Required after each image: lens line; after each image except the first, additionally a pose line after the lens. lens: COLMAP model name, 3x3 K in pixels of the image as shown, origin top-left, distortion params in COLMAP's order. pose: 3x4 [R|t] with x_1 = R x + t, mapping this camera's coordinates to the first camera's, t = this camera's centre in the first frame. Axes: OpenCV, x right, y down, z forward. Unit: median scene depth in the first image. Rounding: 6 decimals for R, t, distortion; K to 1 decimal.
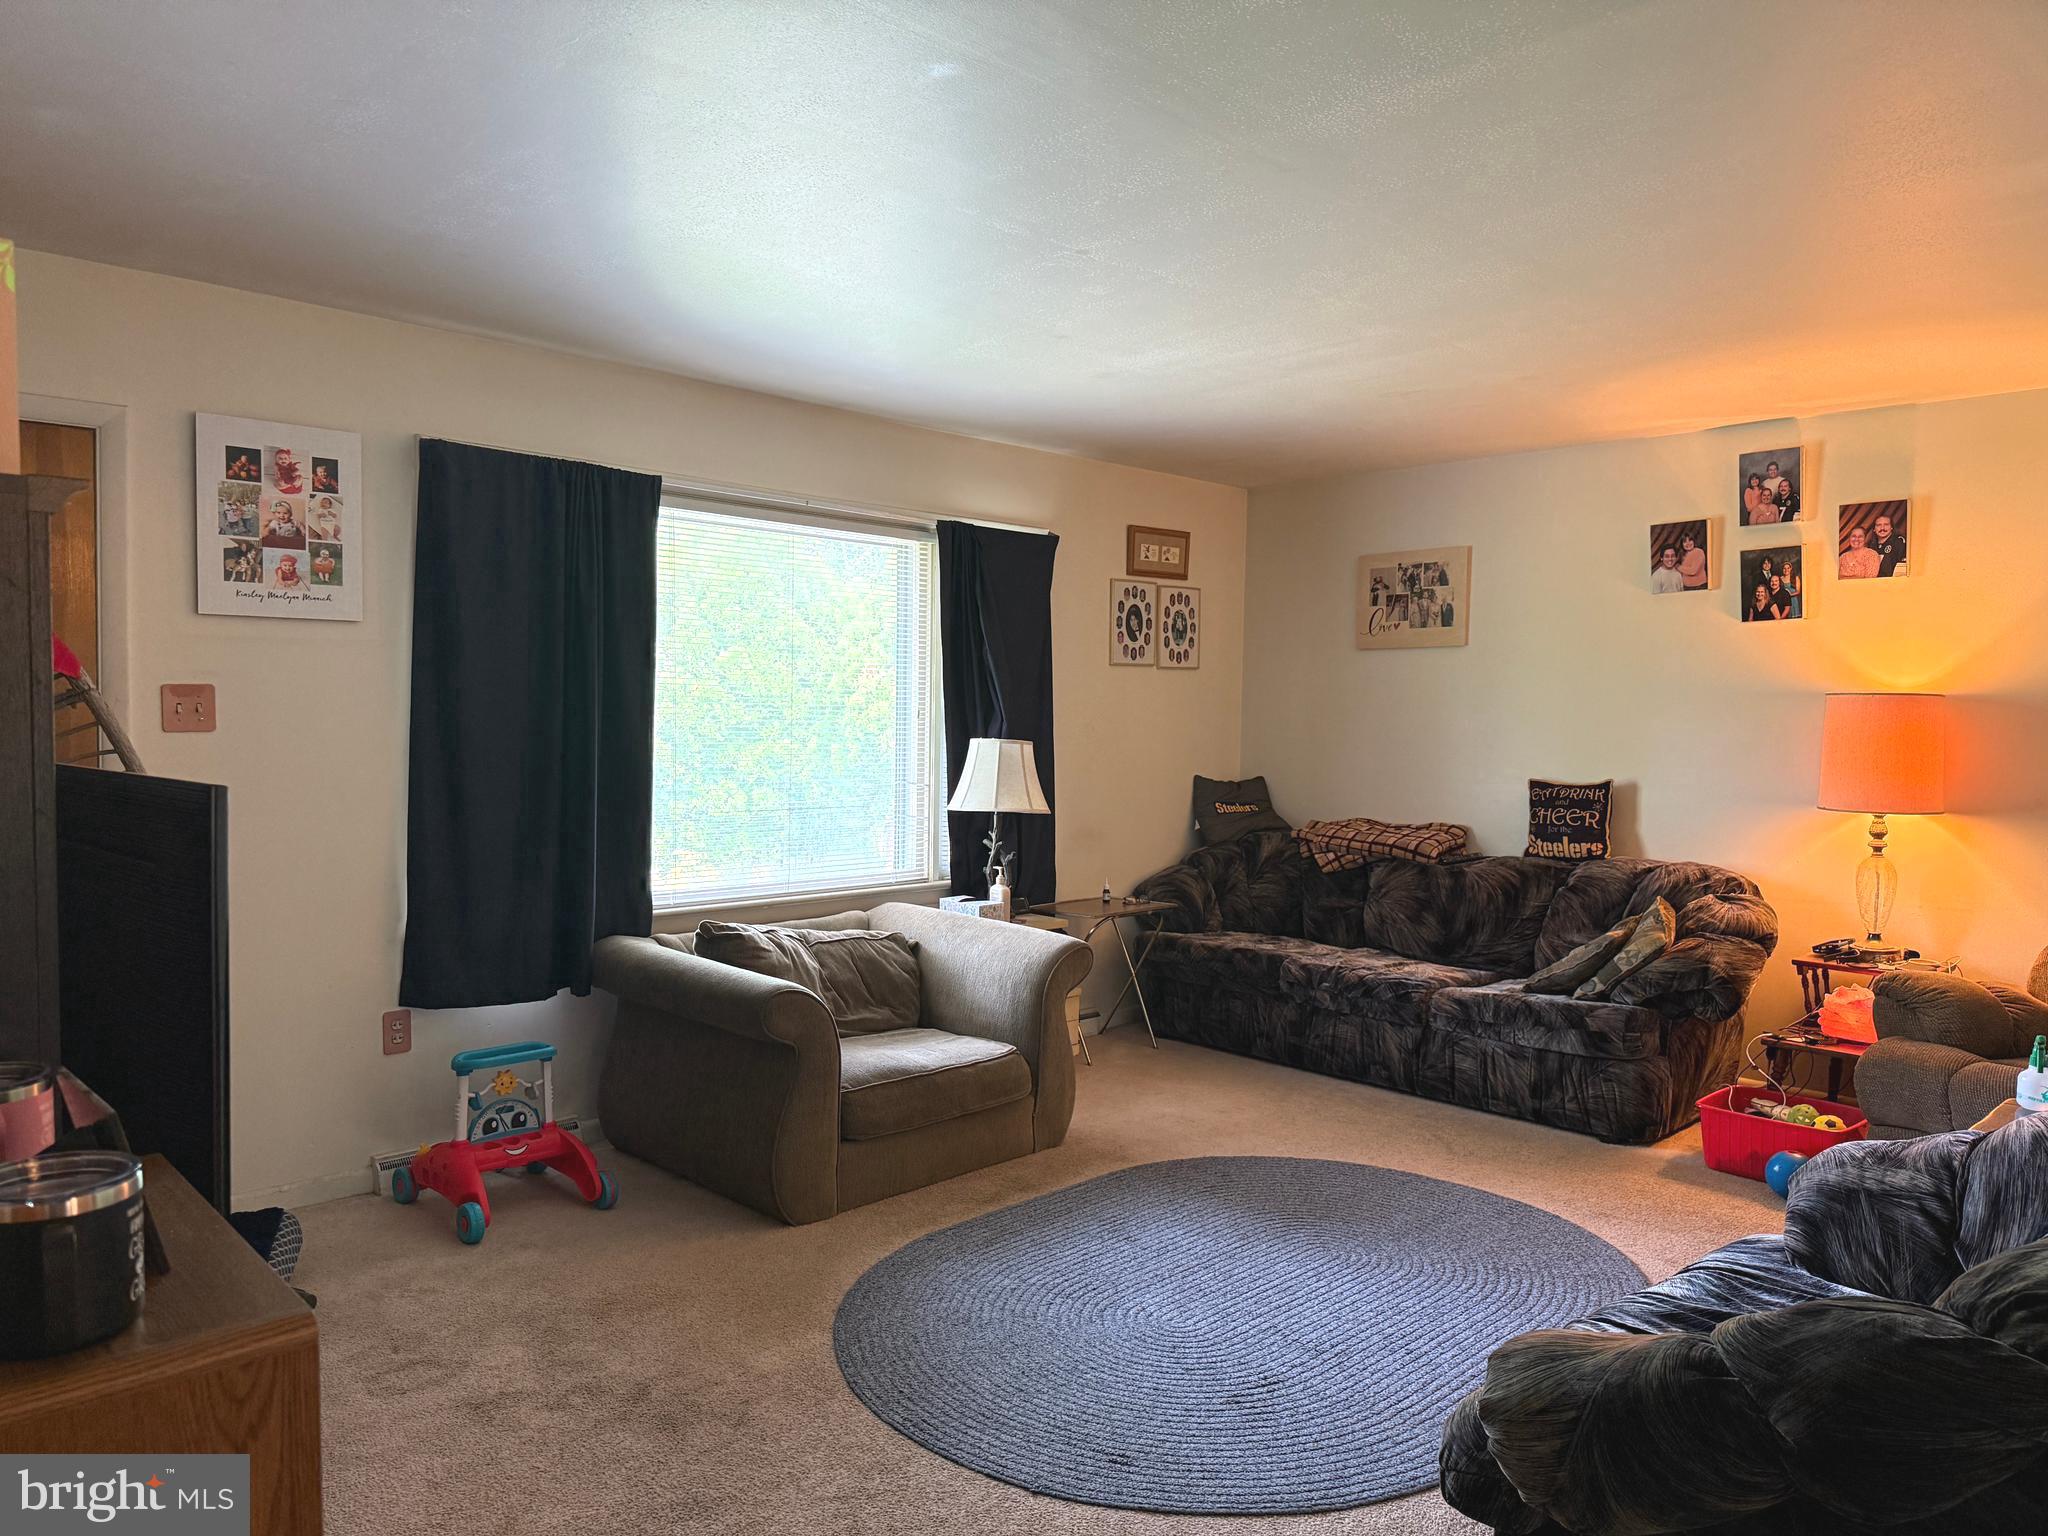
lens RADIAL K [[1433.6, 0, 1020.0], [0, 1433.6, 754.2], [0, 0, 1]] dist [0.001123, 0.000229]
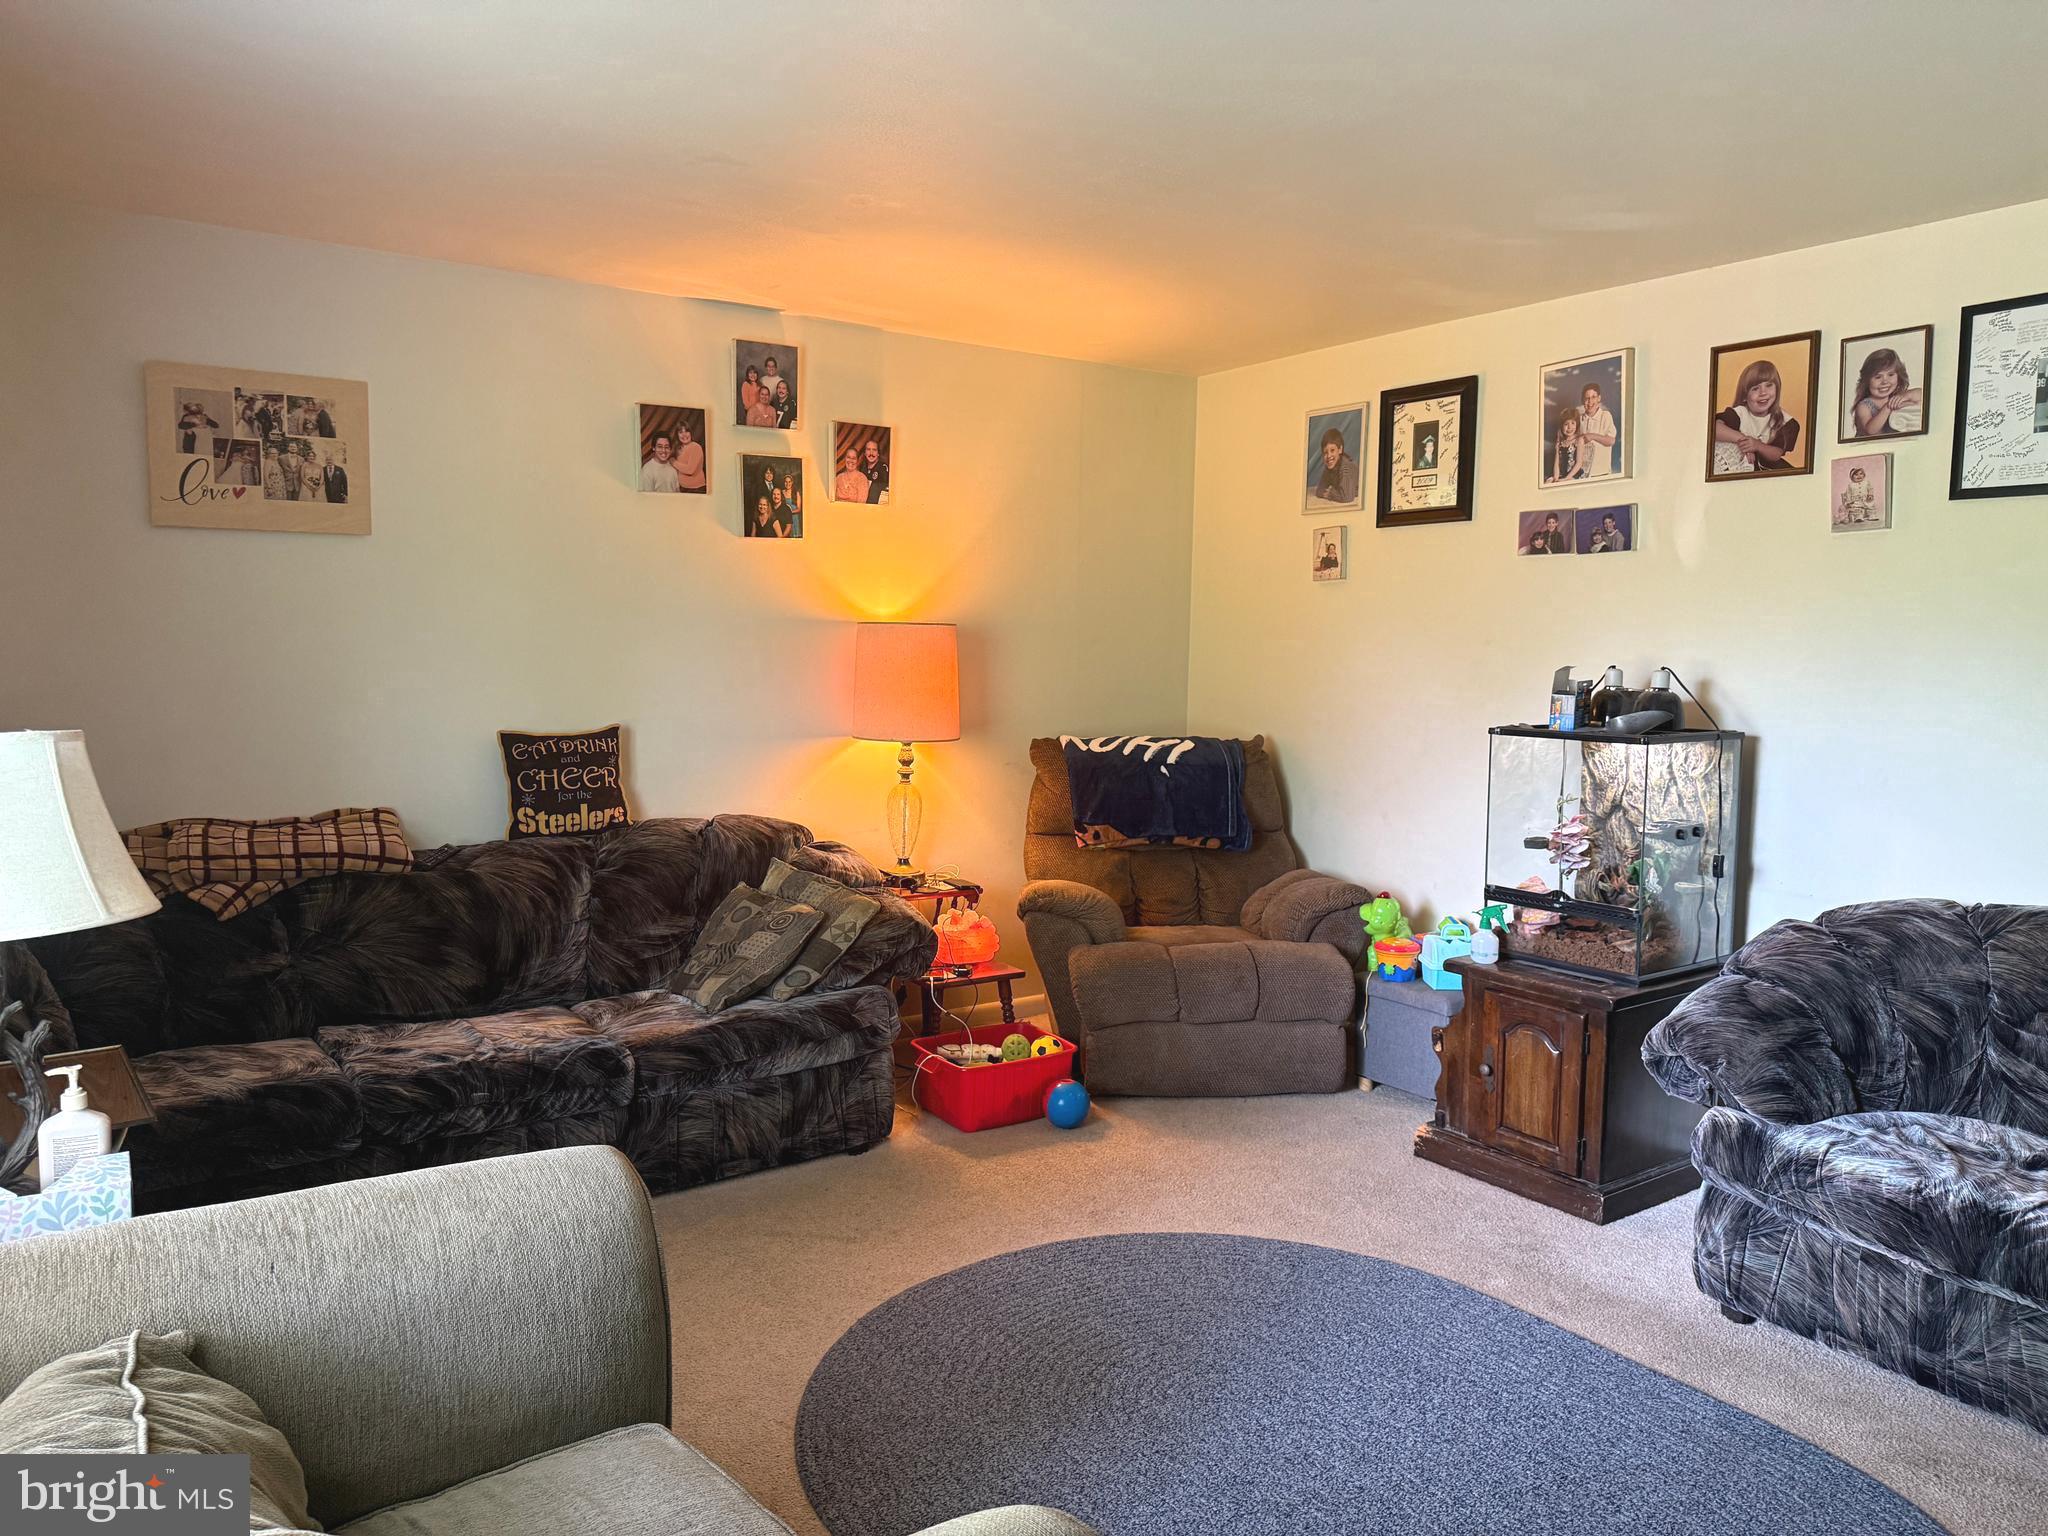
lens RADIAL K [[1406.0, 0, 1024.0], [0, 1406.0, 768.0], [0, 0, 1]] dist [0.140687, -0.197292]
pose [[0.171192, -0.100616, 0.980087, -0.338371], [0.018838, 0.994924, 0.098848, -0.033801], [-0.985058, 0.001540, 0.172218, 0.683111]]
